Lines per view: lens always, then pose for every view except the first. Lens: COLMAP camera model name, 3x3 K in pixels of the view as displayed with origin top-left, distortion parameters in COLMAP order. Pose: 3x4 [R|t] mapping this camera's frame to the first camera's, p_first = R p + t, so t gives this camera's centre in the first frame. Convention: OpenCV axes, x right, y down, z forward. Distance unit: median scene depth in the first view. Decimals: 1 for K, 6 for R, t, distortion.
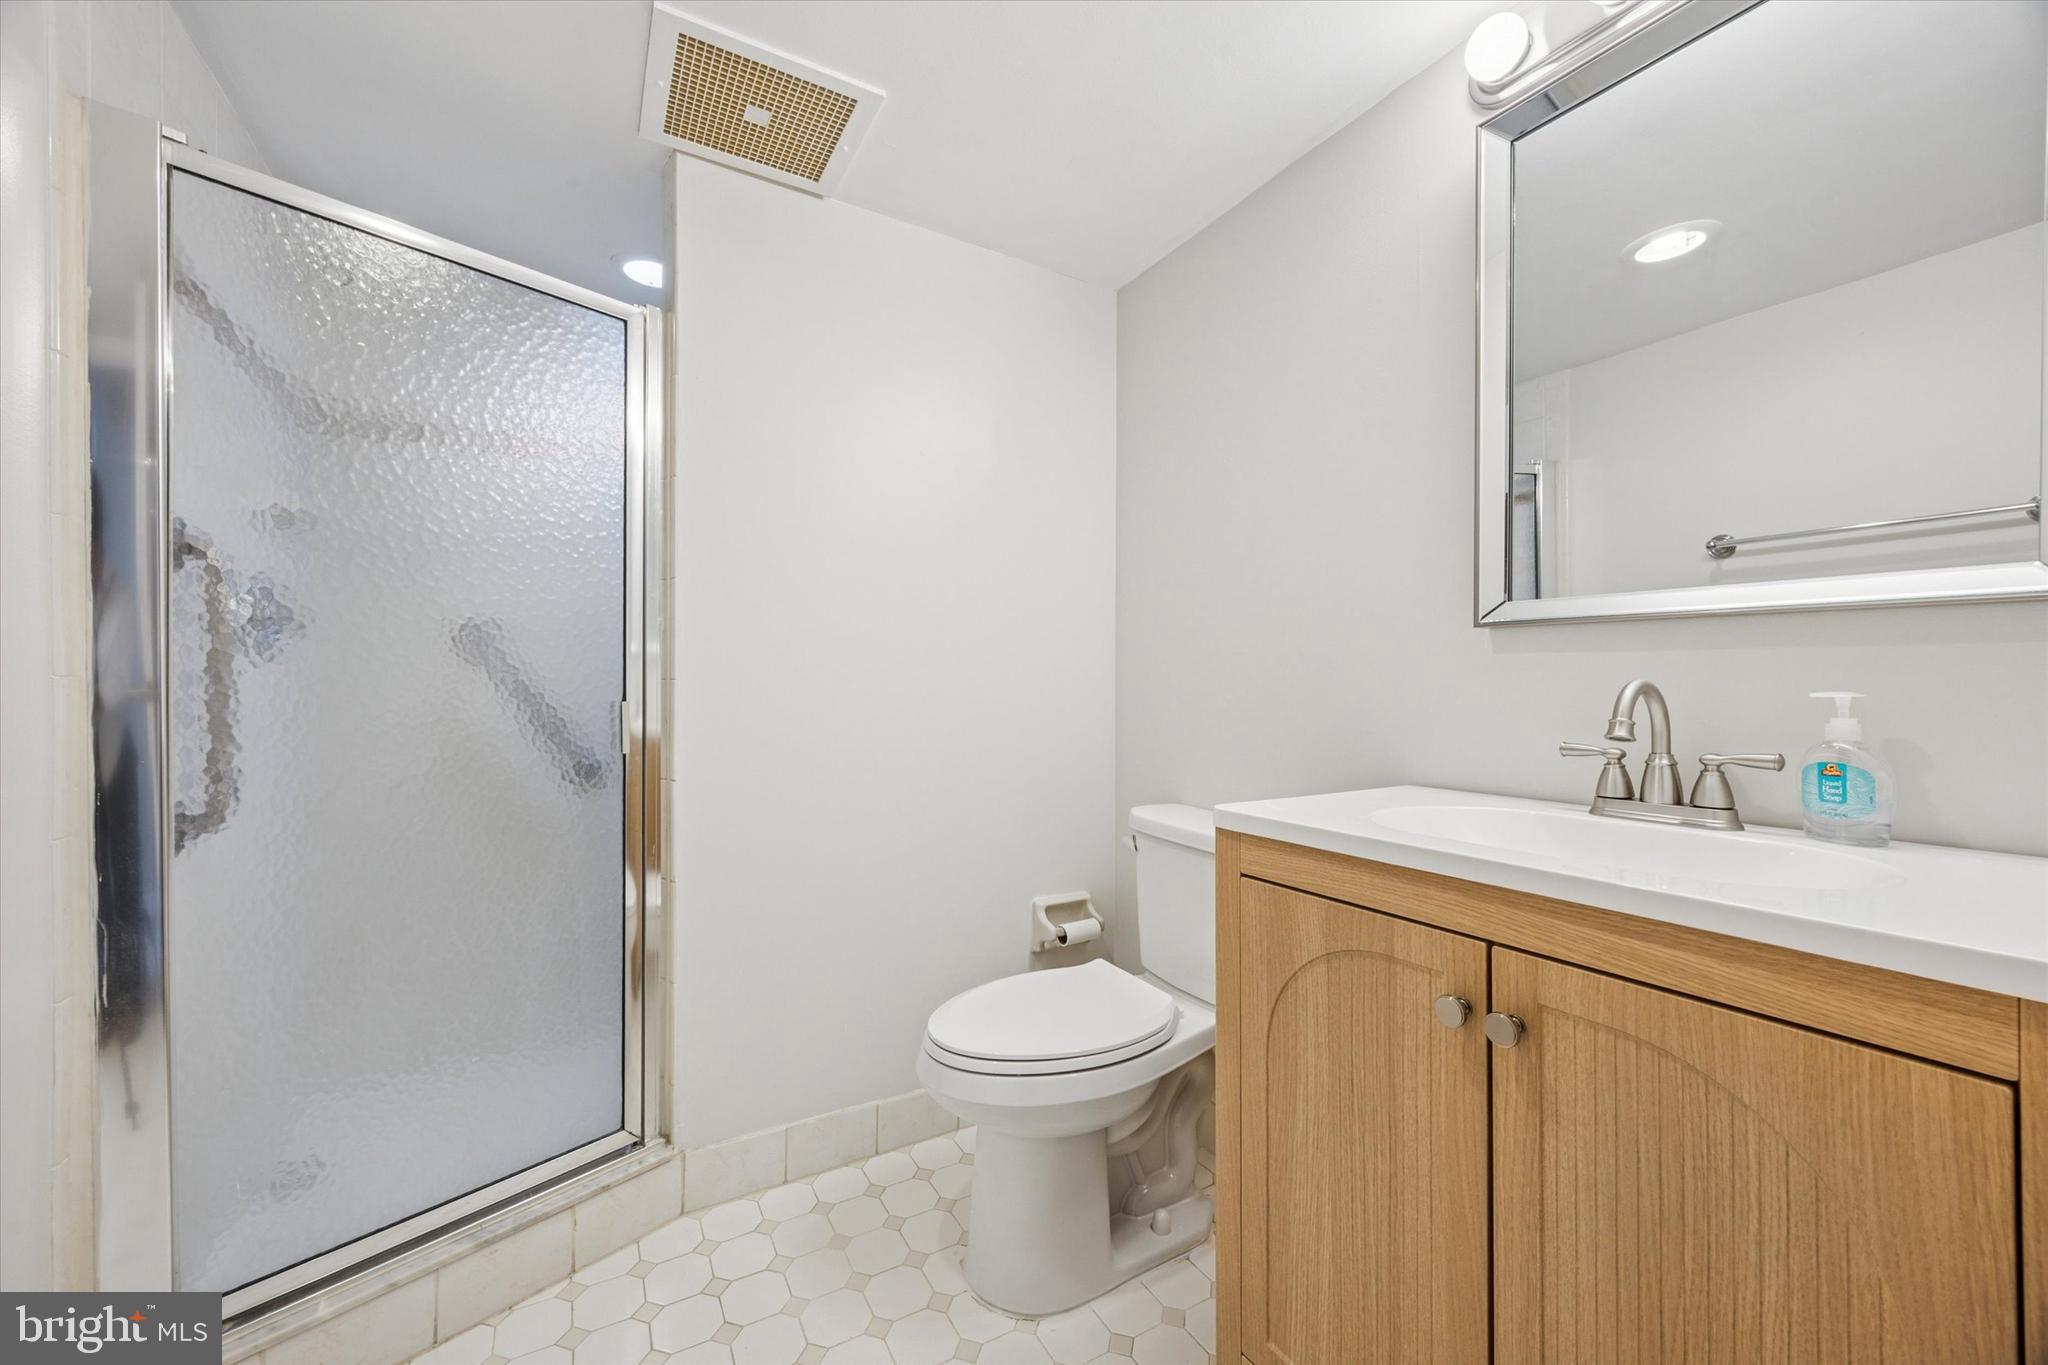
lens RADIAL K [[787.9, 0, 1023.4], [0, 787.9, 691.1], [0, 0, 1]] dist [-0.000130, 0.000786]
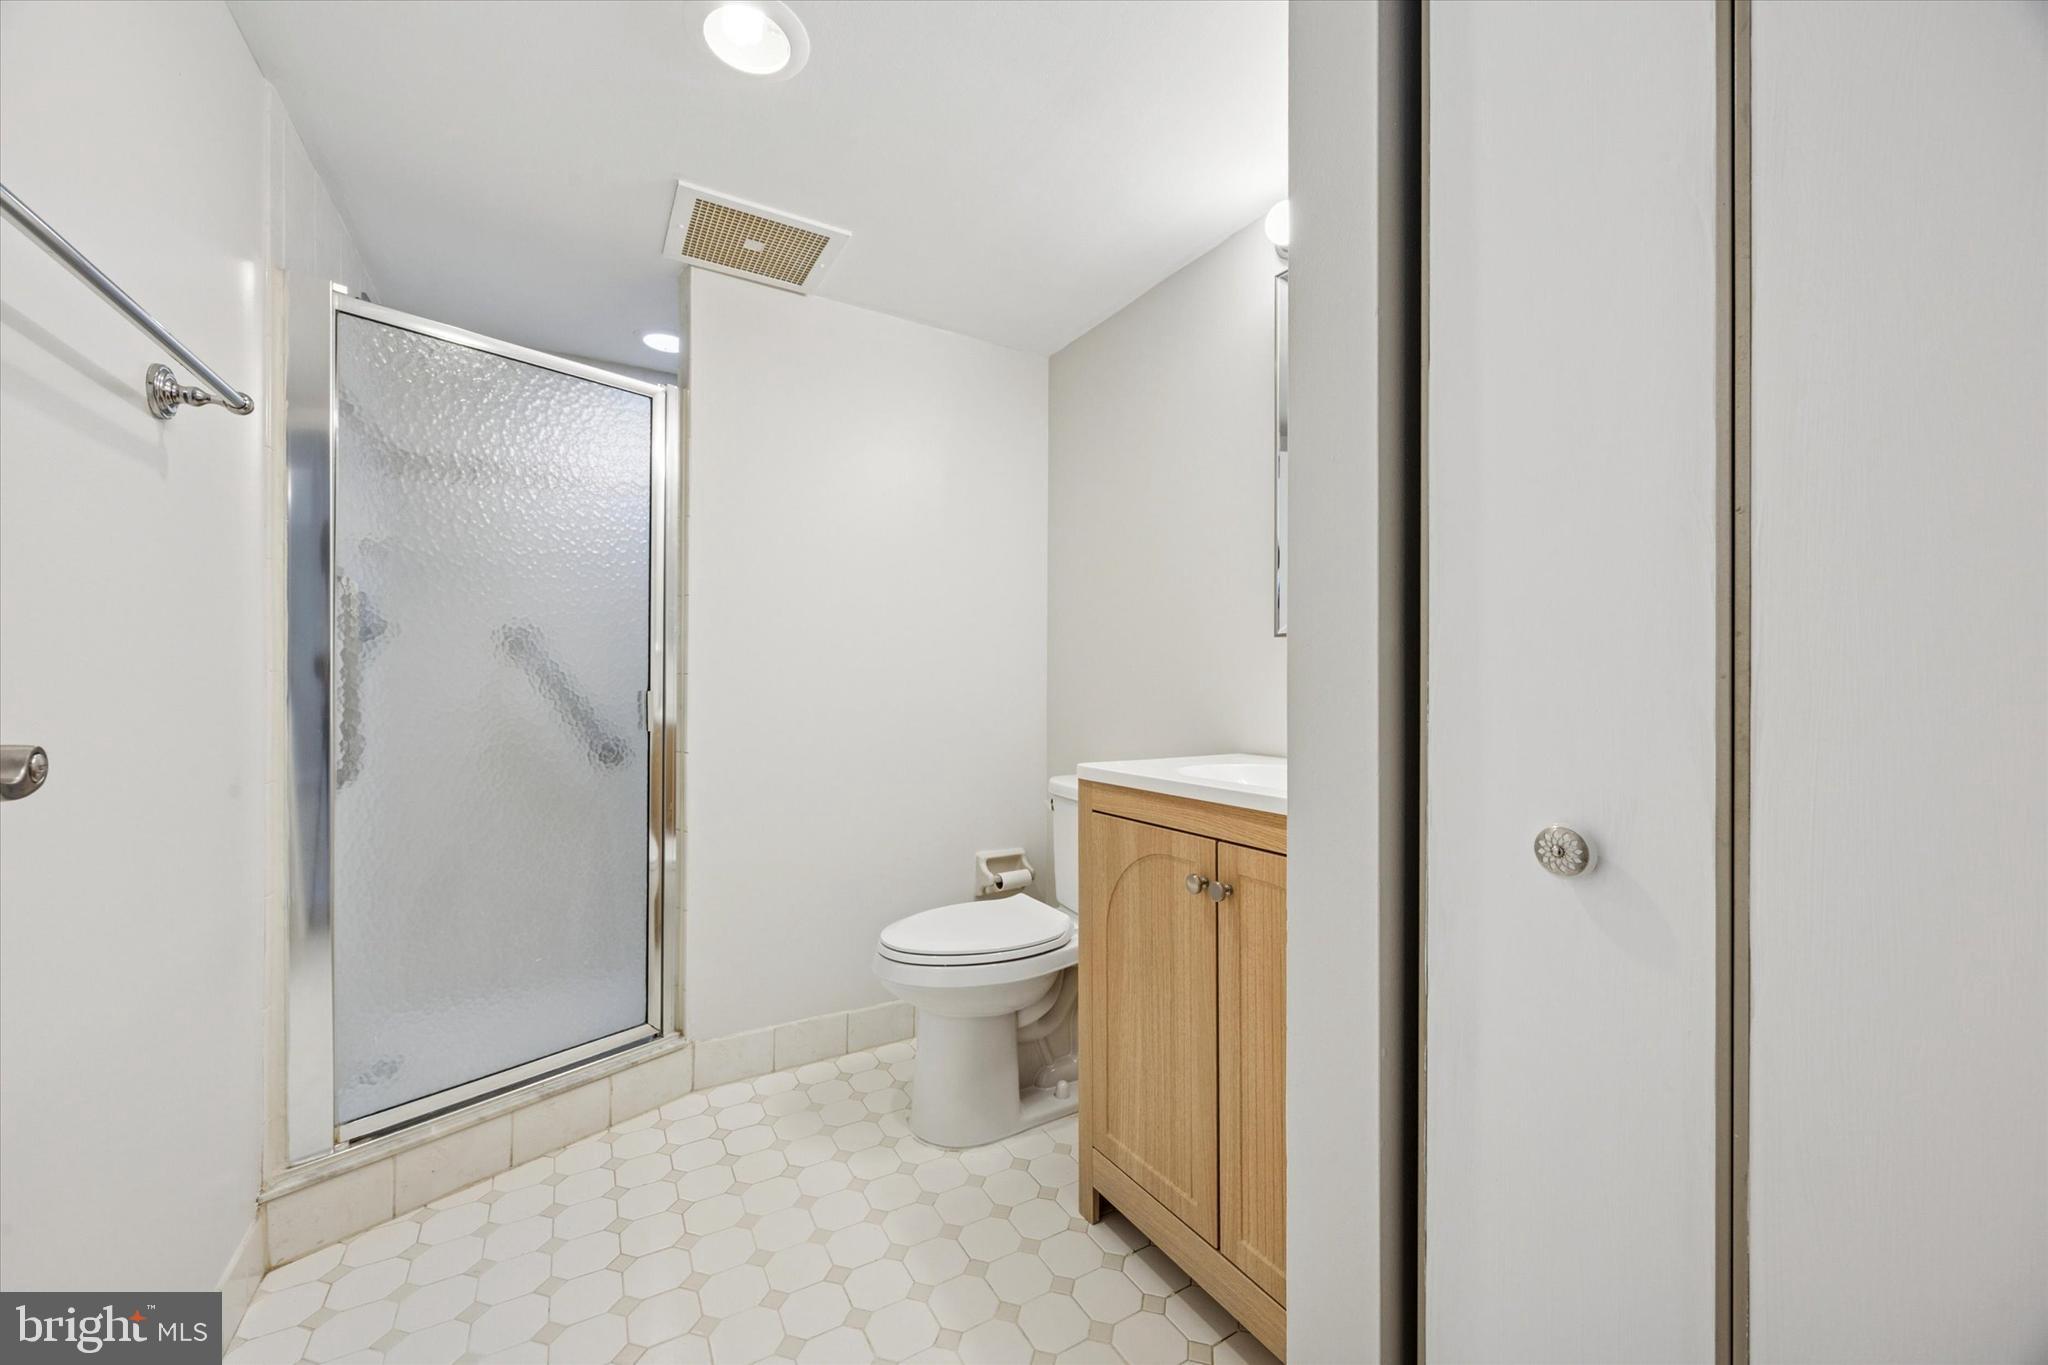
lens RADIAL K [[769.6, 0, 1024.0], [0, 769.6, 682.5], [0, 0, 1]] dist [0.000436, 0.000137]
pose [[0.999898, 0.000772, 0.014292, 0.097455], [-0.000669, 0.999974, -0.007157, 0.007575], [-0.014297, 0.007146, 0.999872, -0.293110]]
